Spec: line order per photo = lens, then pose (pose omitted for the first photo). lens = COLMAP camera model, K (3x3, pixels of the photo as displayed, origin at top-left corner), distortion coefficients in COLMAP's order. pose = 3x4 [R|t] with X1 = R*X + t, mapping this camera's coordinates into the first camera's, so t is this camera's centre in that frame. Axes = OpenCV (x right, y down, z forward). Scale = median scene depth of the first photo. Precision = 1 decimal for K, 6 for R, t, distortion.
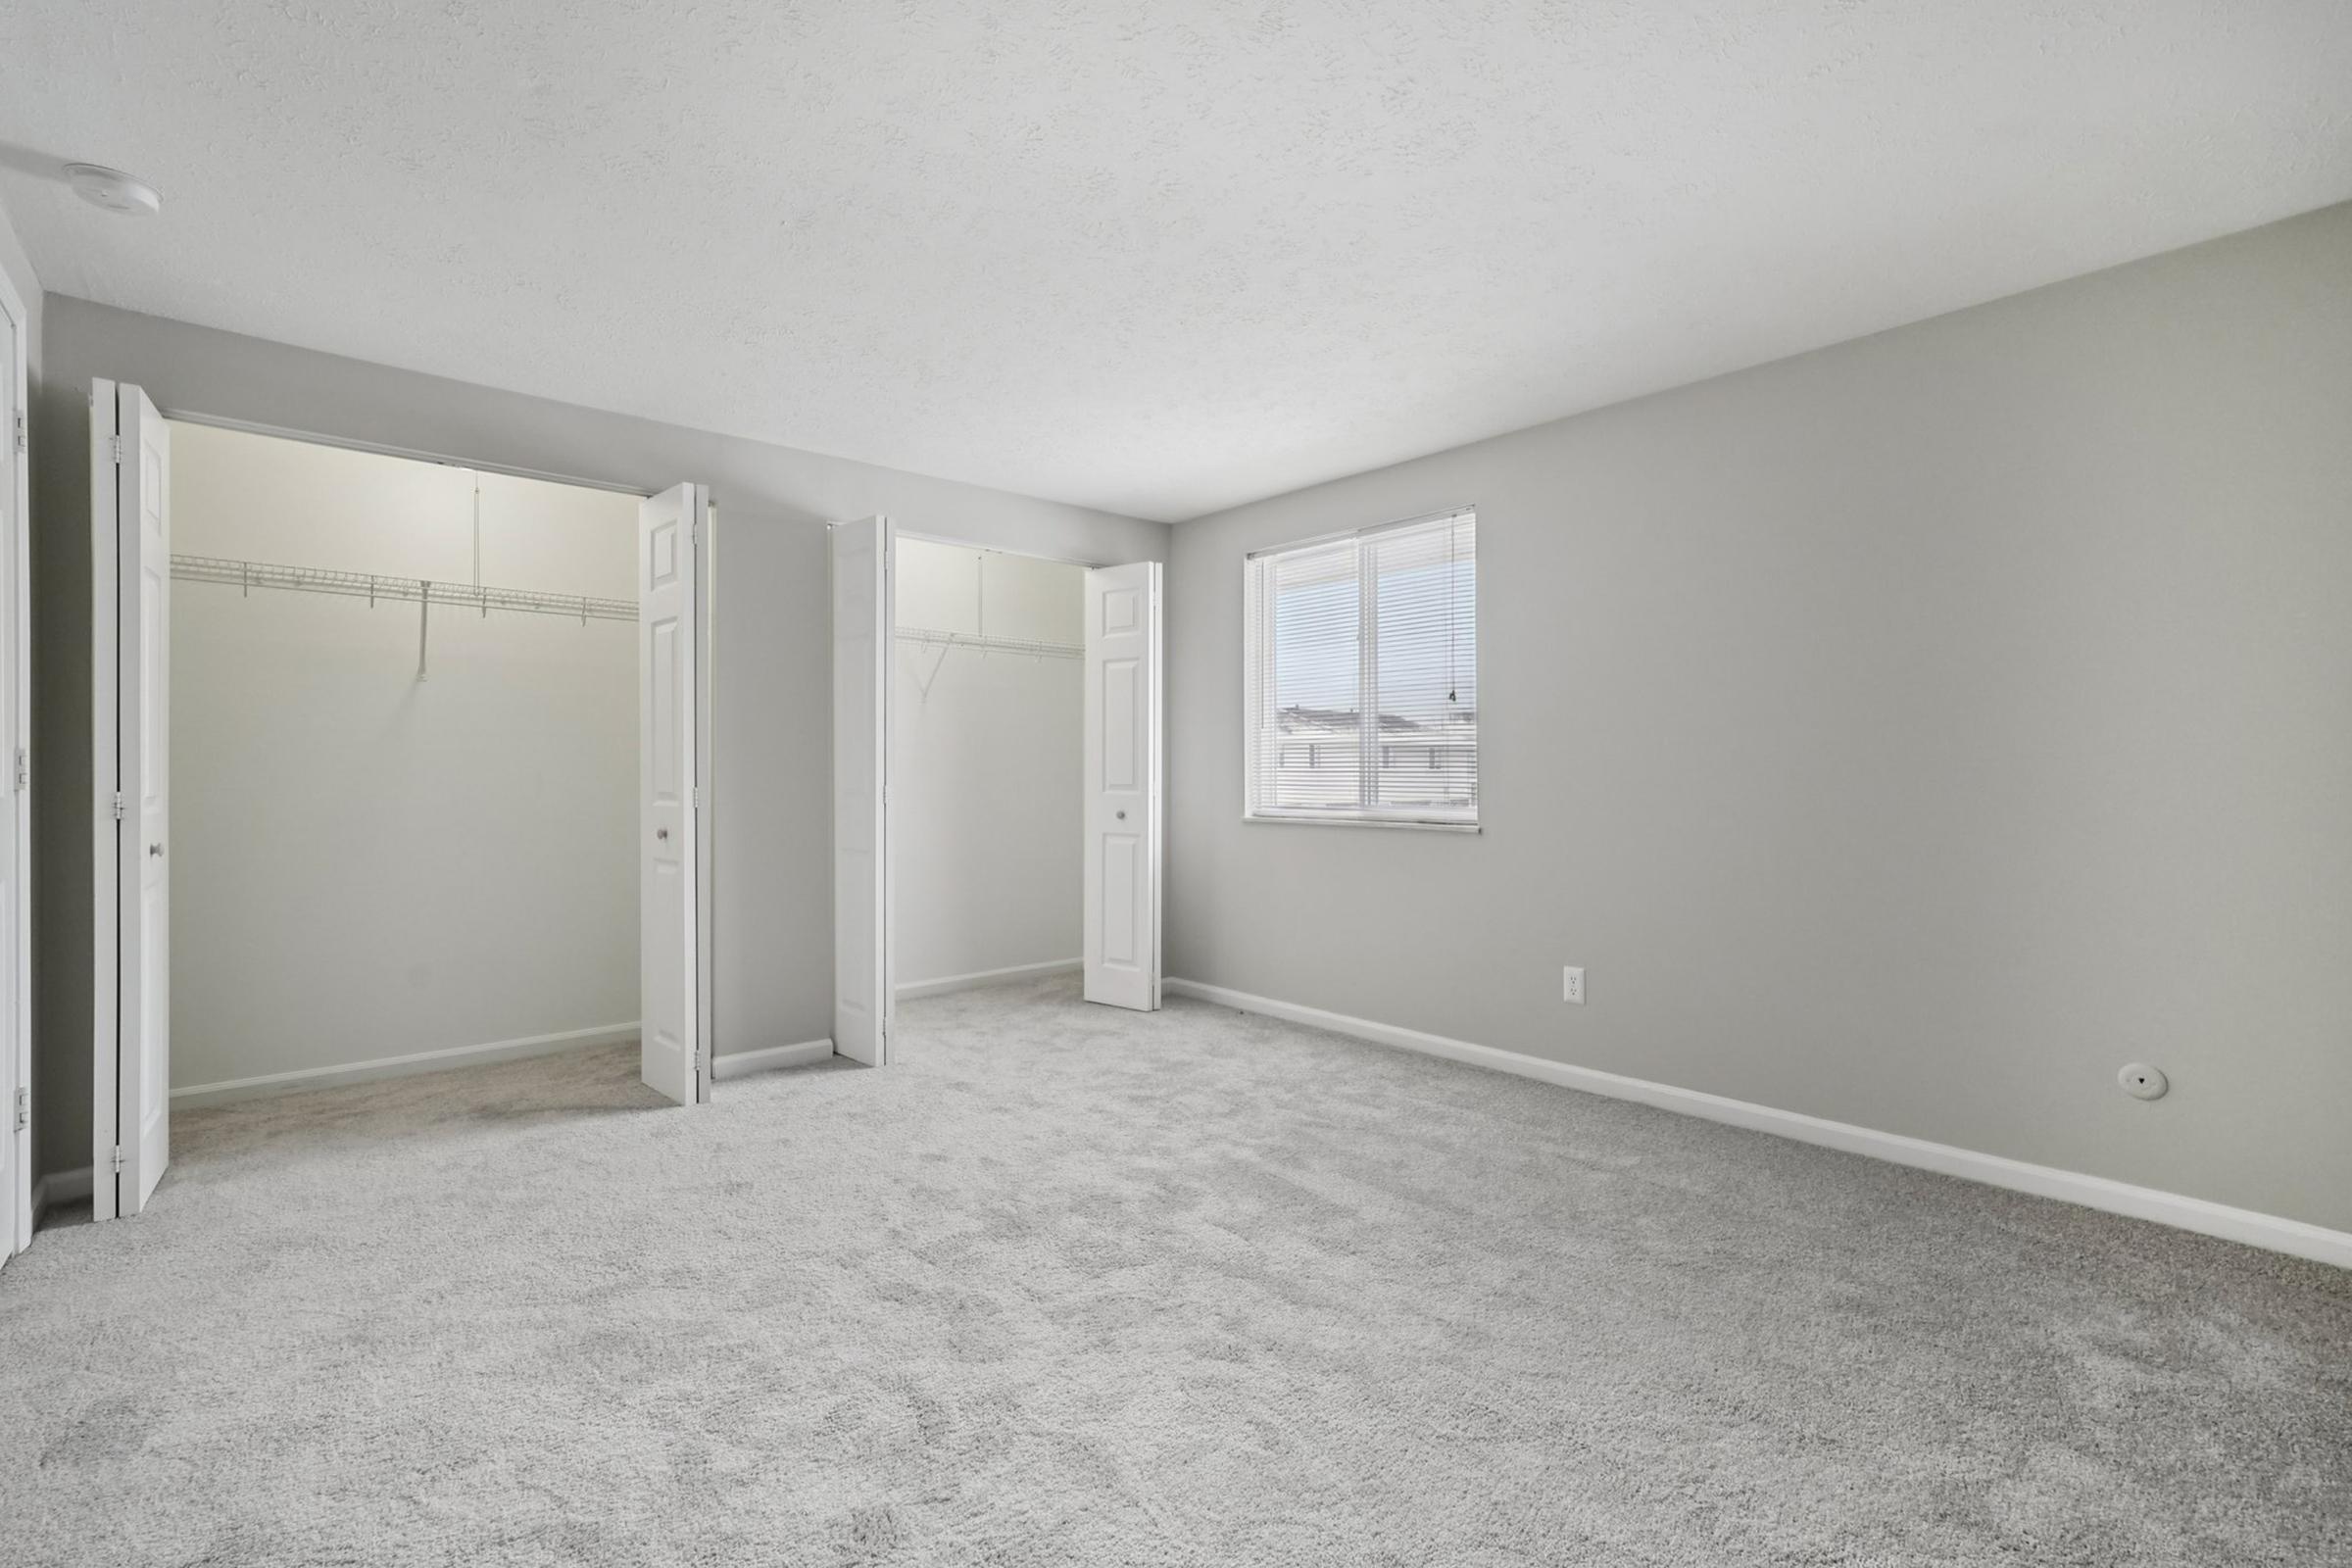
lens RADIAL K [[1030.8, 0, 1173.7], [0, 1030.8, 792.3], [0, 0, 1]] dist [-0.016802, 0.010859]
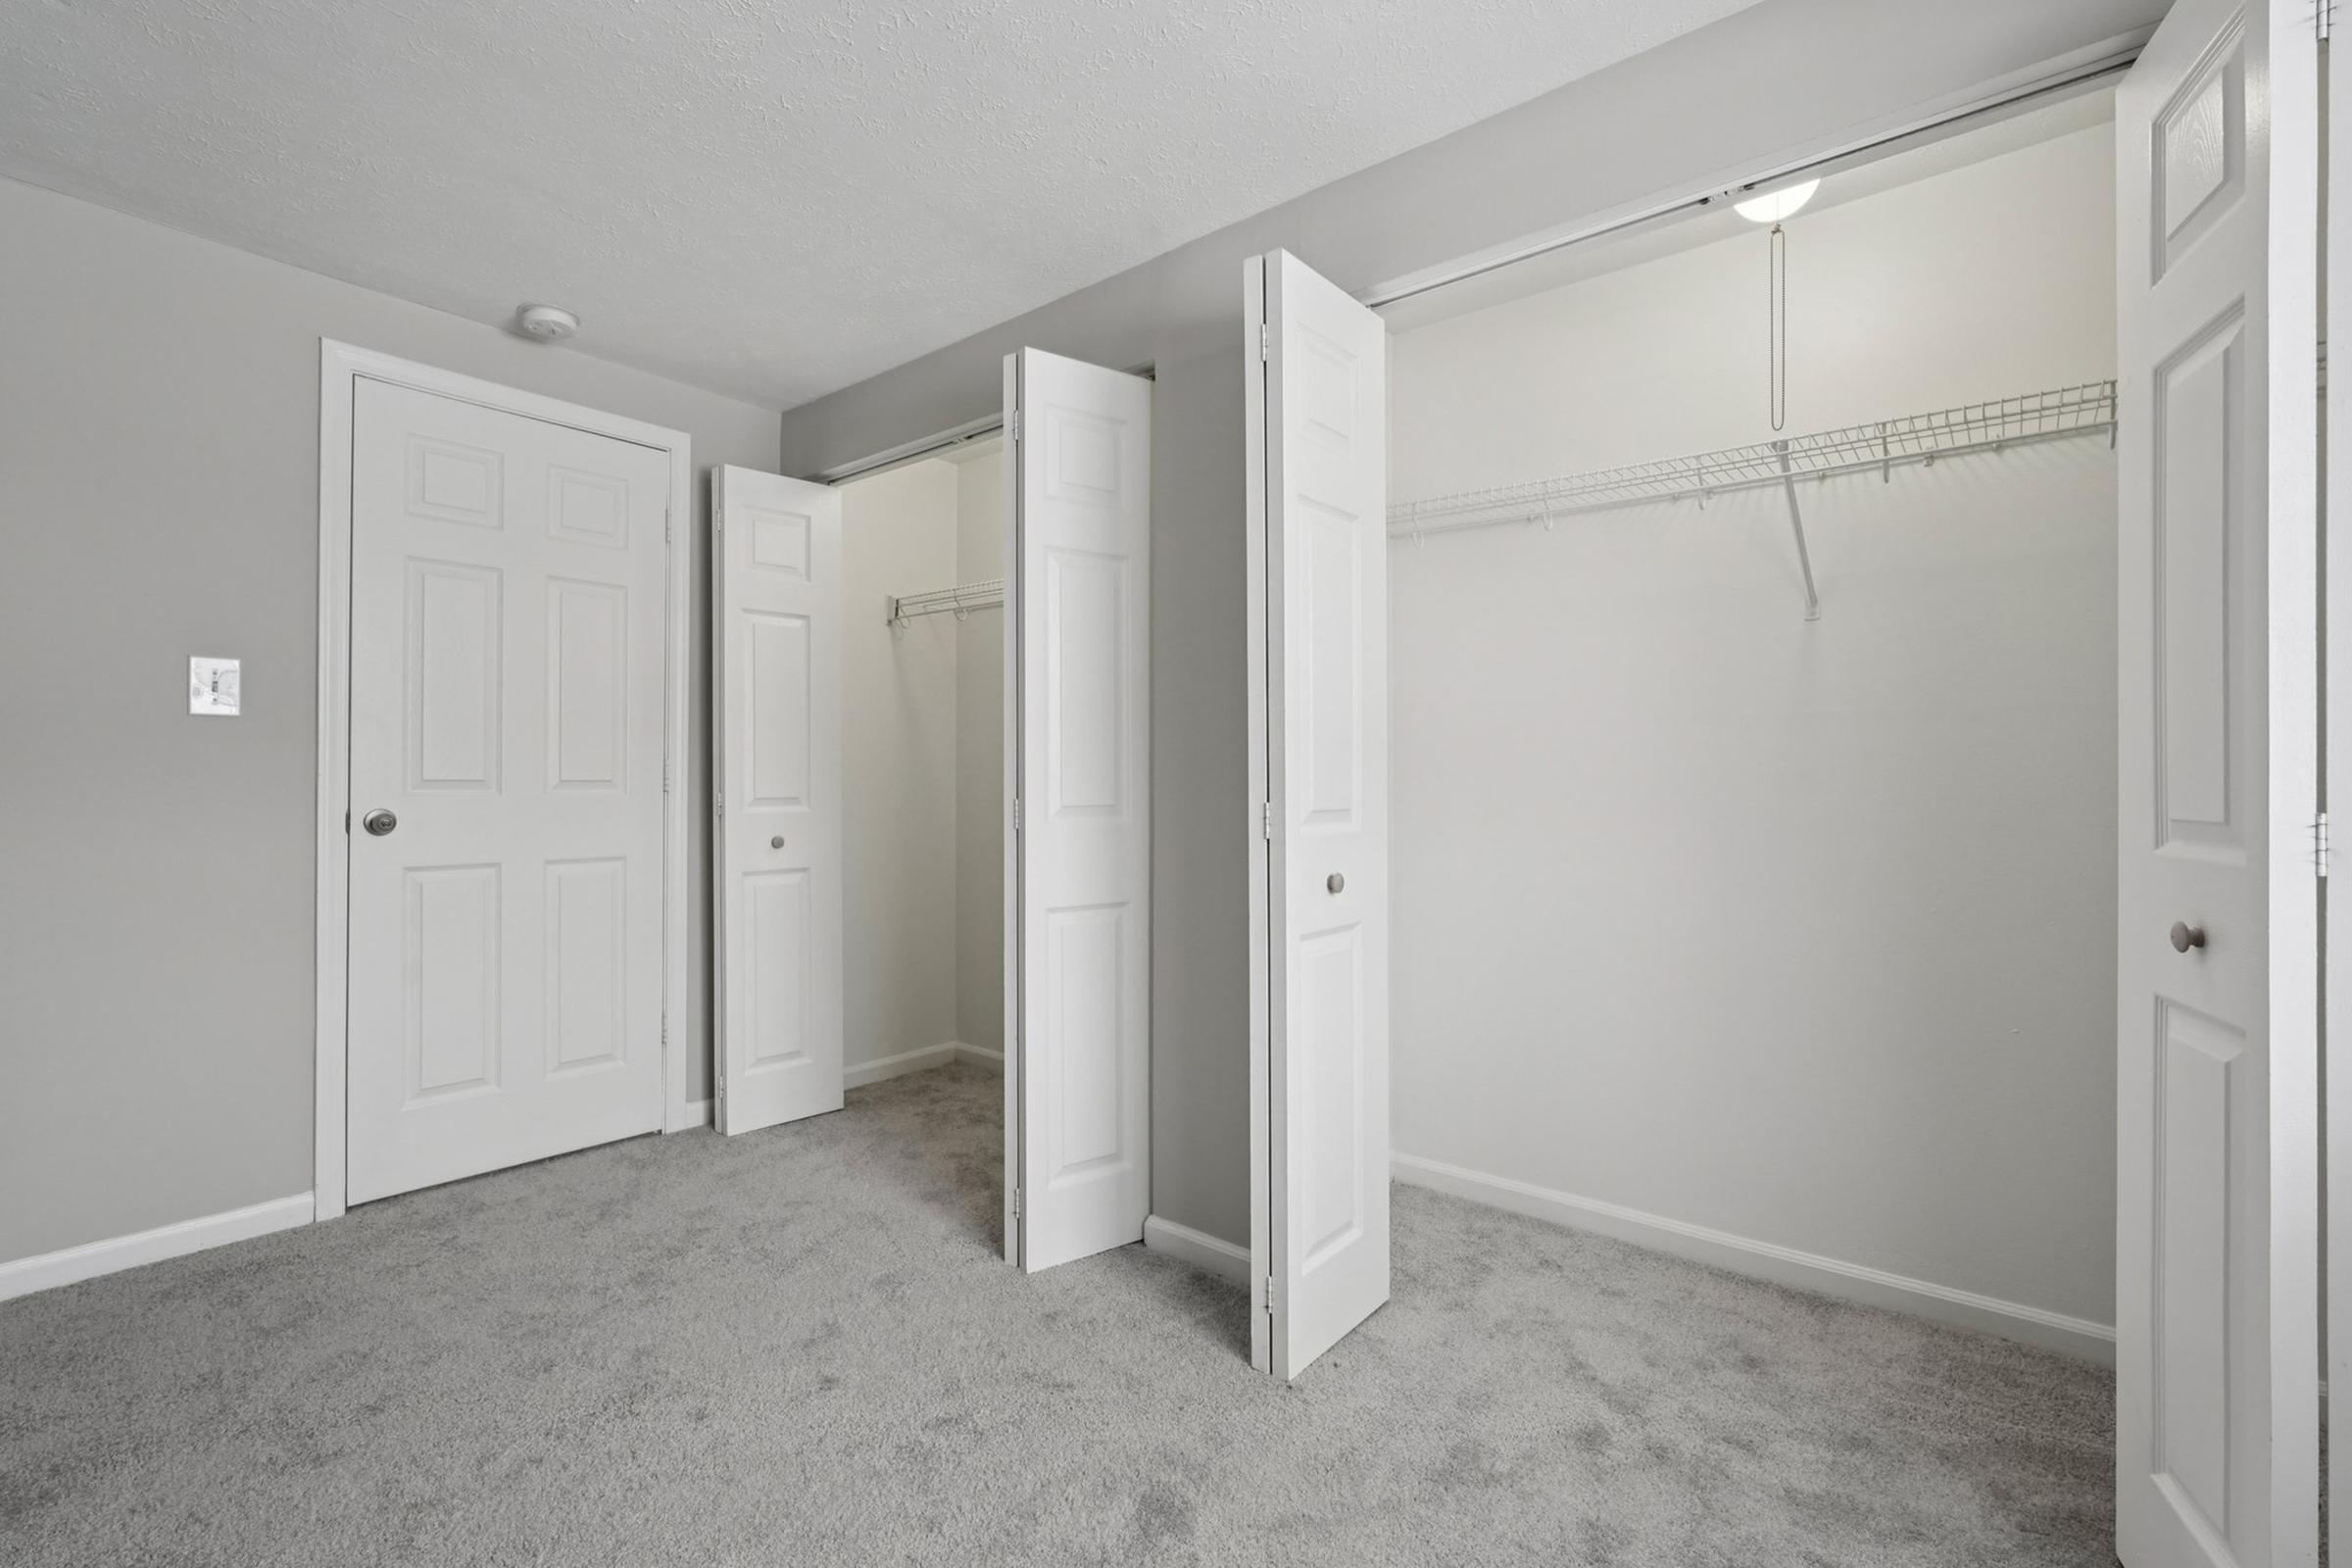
lens RADIAL K [[1030.8, 0, 1173.7], [0, 1030.8, 792.3], [0, 0, 1]] dist [-0.016802, 0.010859]
pose [[0.149426, 0.000197, -0.988773, 0.229263], [-0.024293, 0.999699, -0.003472, -0.012886], [0.988474, 0.024539, 0.149386, 1.009837]]
